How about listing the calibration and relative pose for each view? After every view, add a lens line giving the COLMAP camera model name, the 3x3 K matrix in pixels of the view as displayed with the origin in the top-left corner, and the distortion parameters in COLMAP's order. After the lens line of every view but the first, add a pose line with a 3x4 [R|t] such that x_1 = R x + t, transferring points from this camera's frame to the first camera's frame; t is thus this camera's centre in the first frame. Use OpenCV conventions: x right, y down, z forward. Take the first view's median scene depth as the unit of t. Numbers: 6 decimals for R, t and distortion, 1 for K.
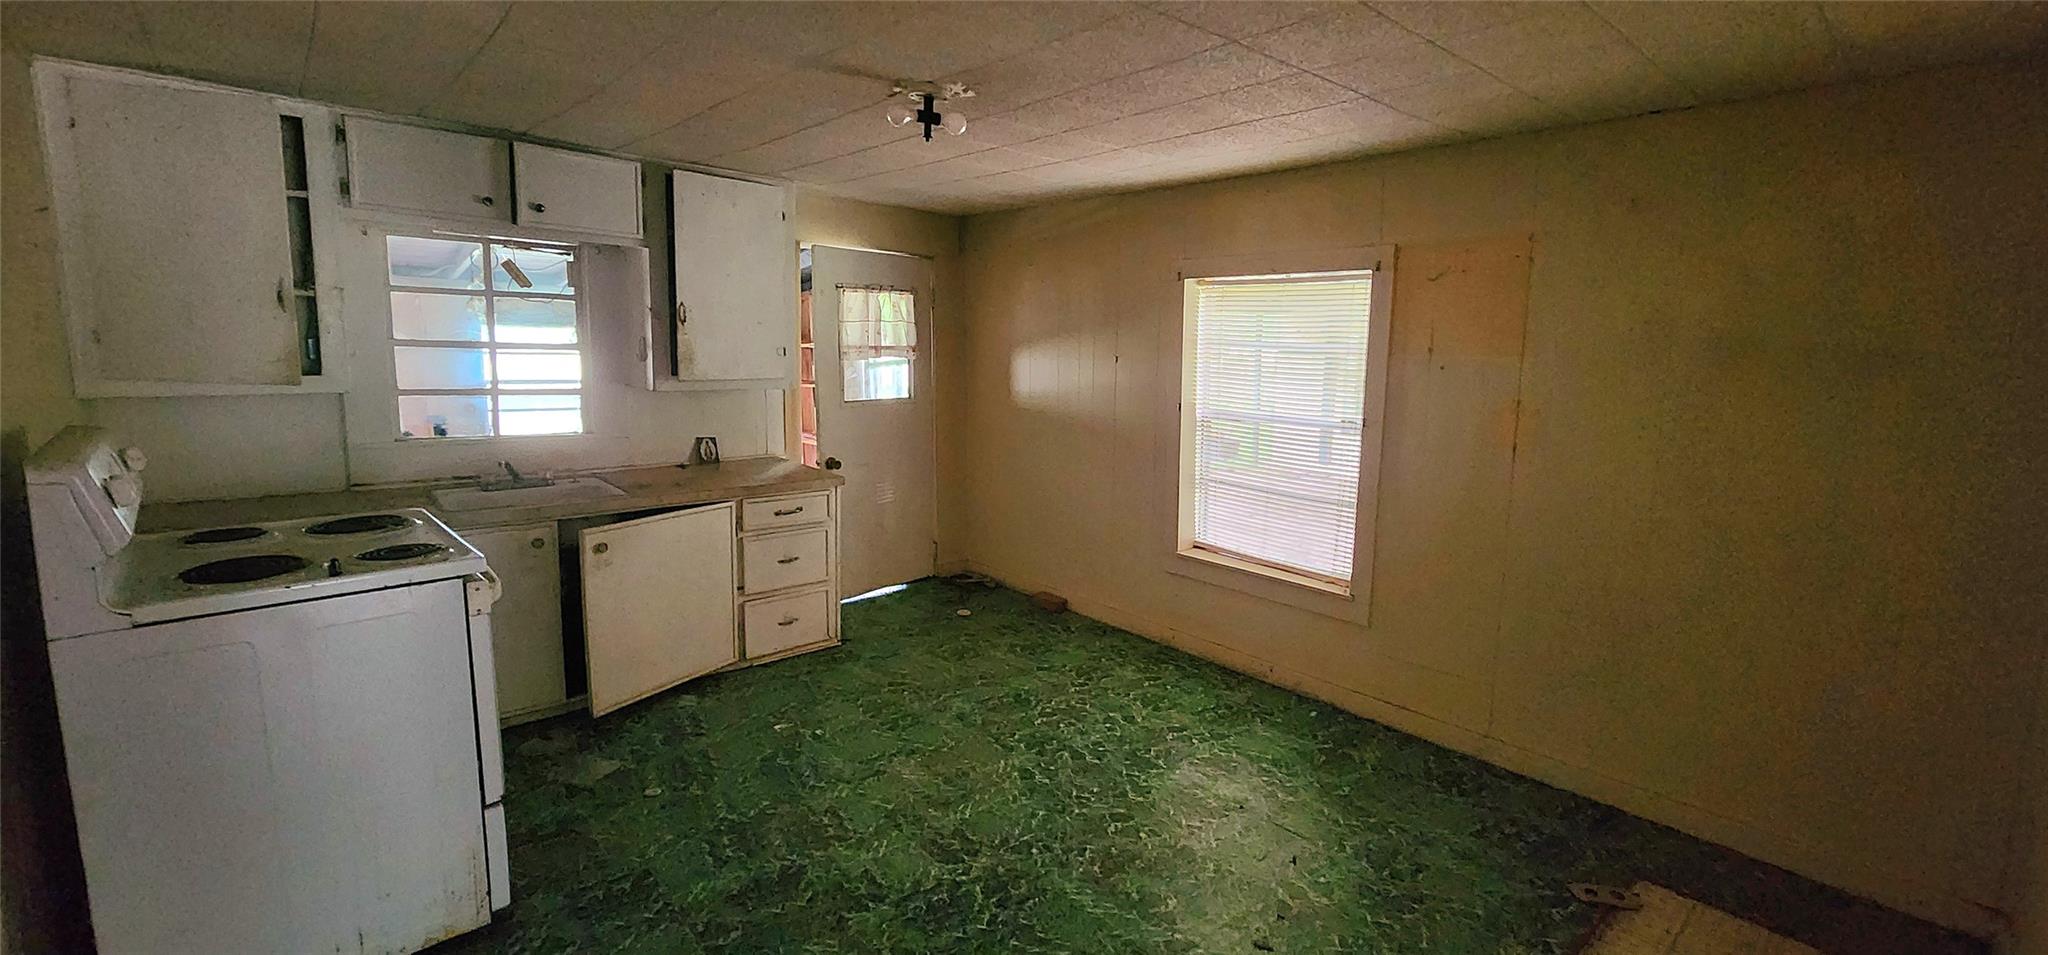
lens RADIAL K [[854.9, 0, 1048.1], [0, 854.9, 463.6], [0, 0, 1]] dist [0.002164, 0.000445]
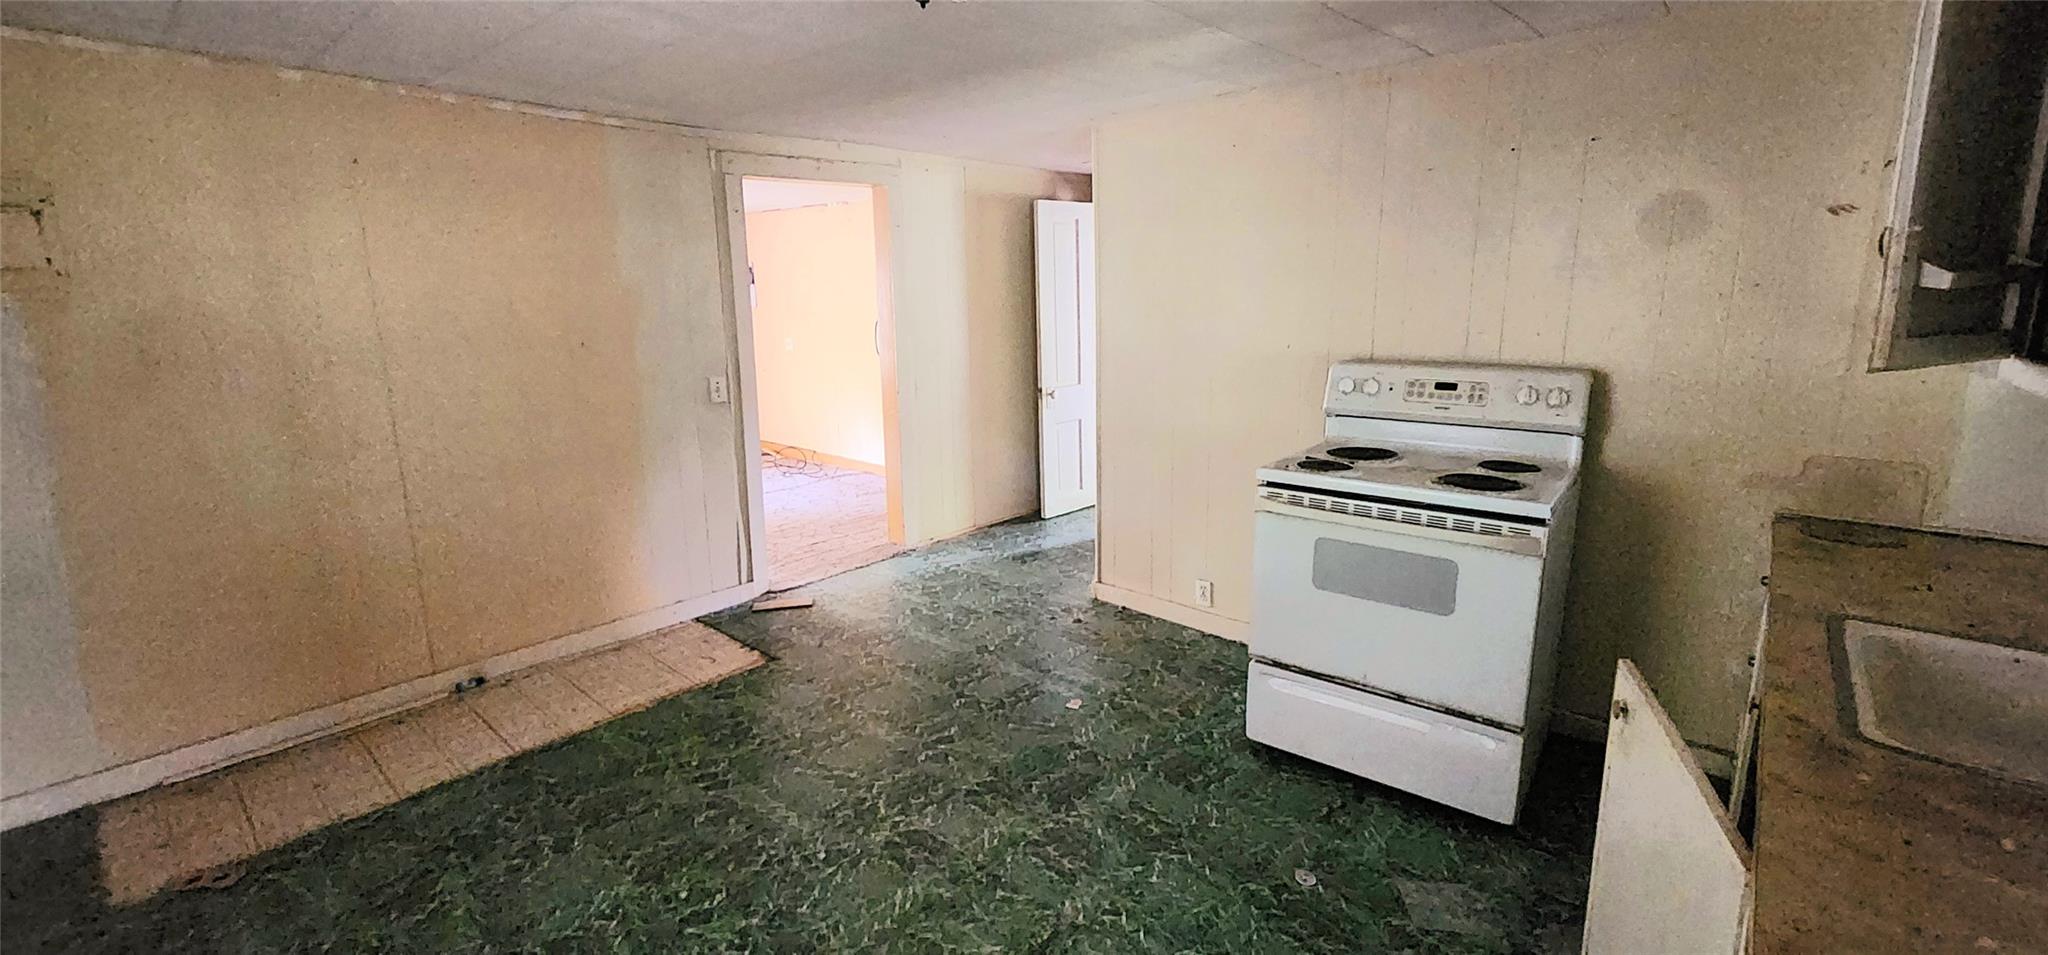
lens RADIAL K [[854.9, 0, 1048.1], [0, 854.9, 463.6], [0, 0, 1]] dist [0.002164, 0.000445]
pose [[-0.991777, 0.015982, -0.126973, -0.098293], [-0.027391, 0.942671, 0.332598, -0.171358], [0.125009, 0.333341, -0.934482, 1.169030]]
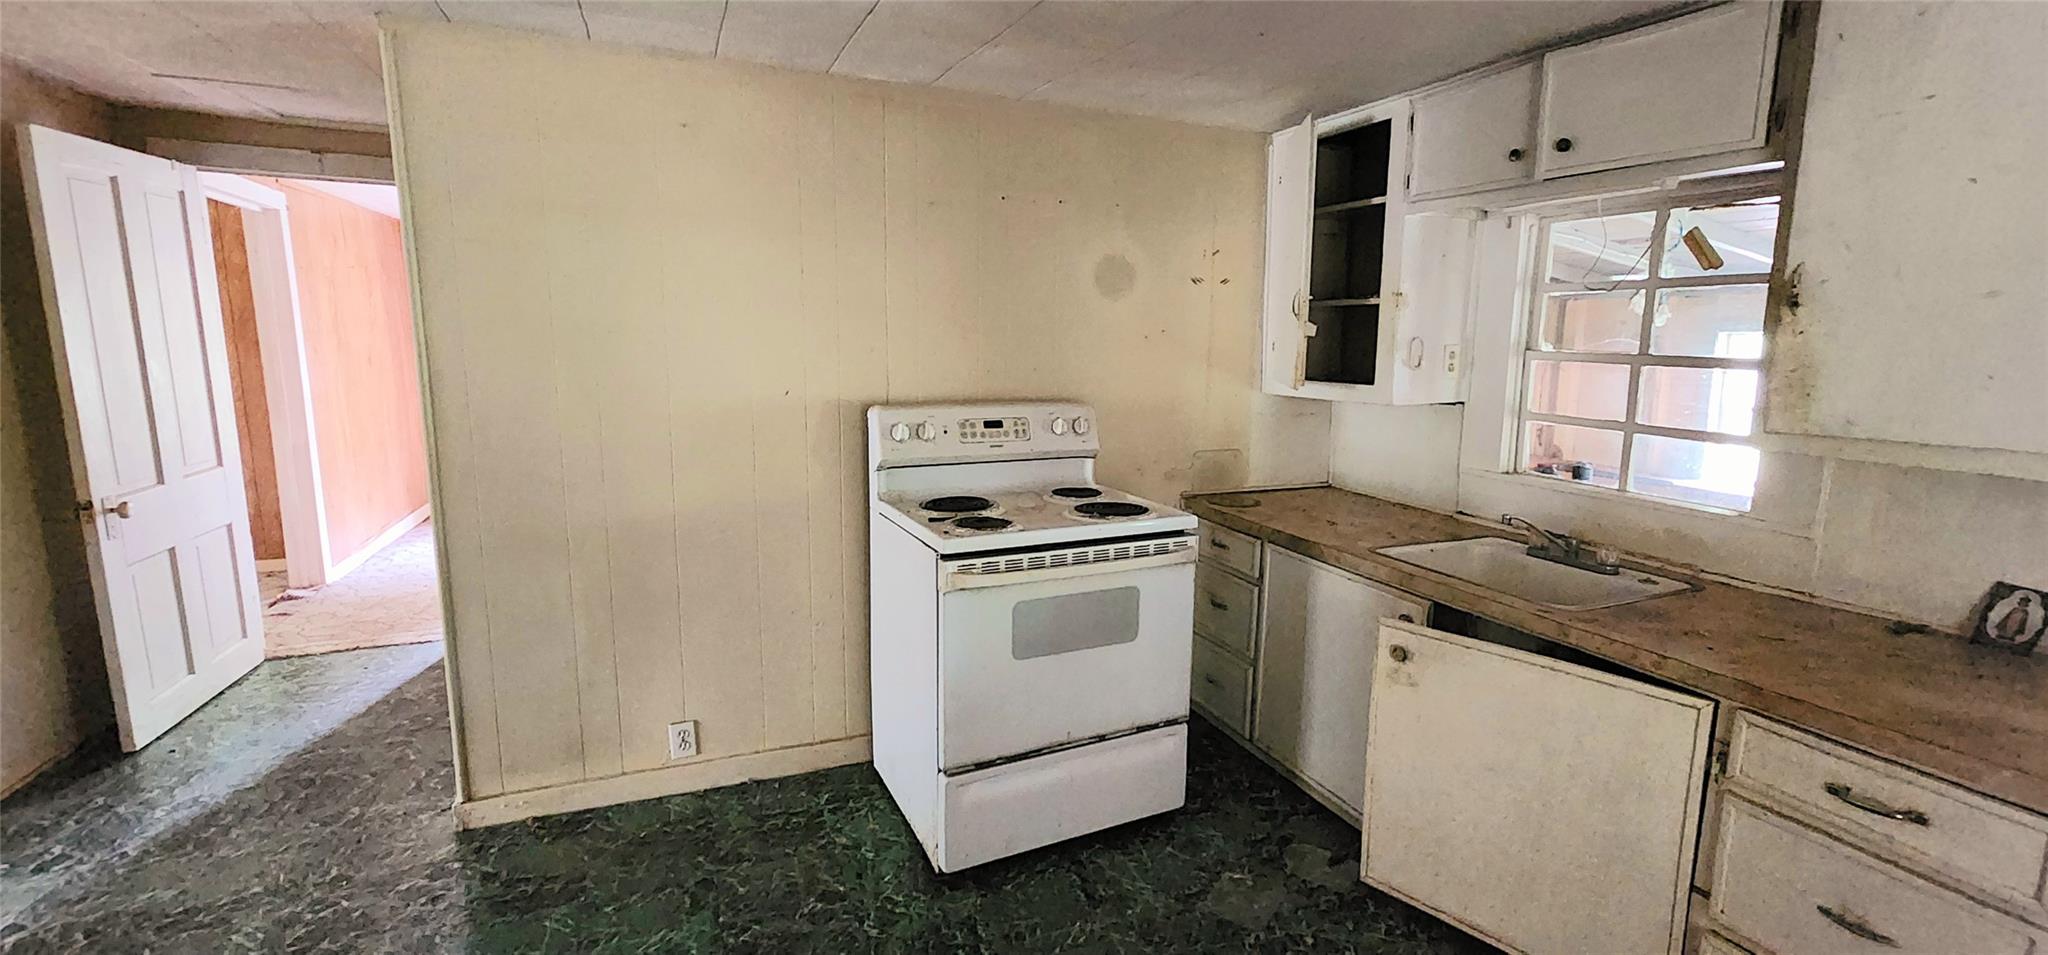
lens RADIAL K [[854.9, 0, 1048.1], [0, 854.9, 463.6], [0, 0, 1]] dist [0.002164, 0.000445]
pose [[-0.305516, 0.116615, -0.945019, 0.148008], [-0.157980, 0.972509, 0.171081, -0.098467], [0.938990, 0.201562, -0.278694, 0.756937]]
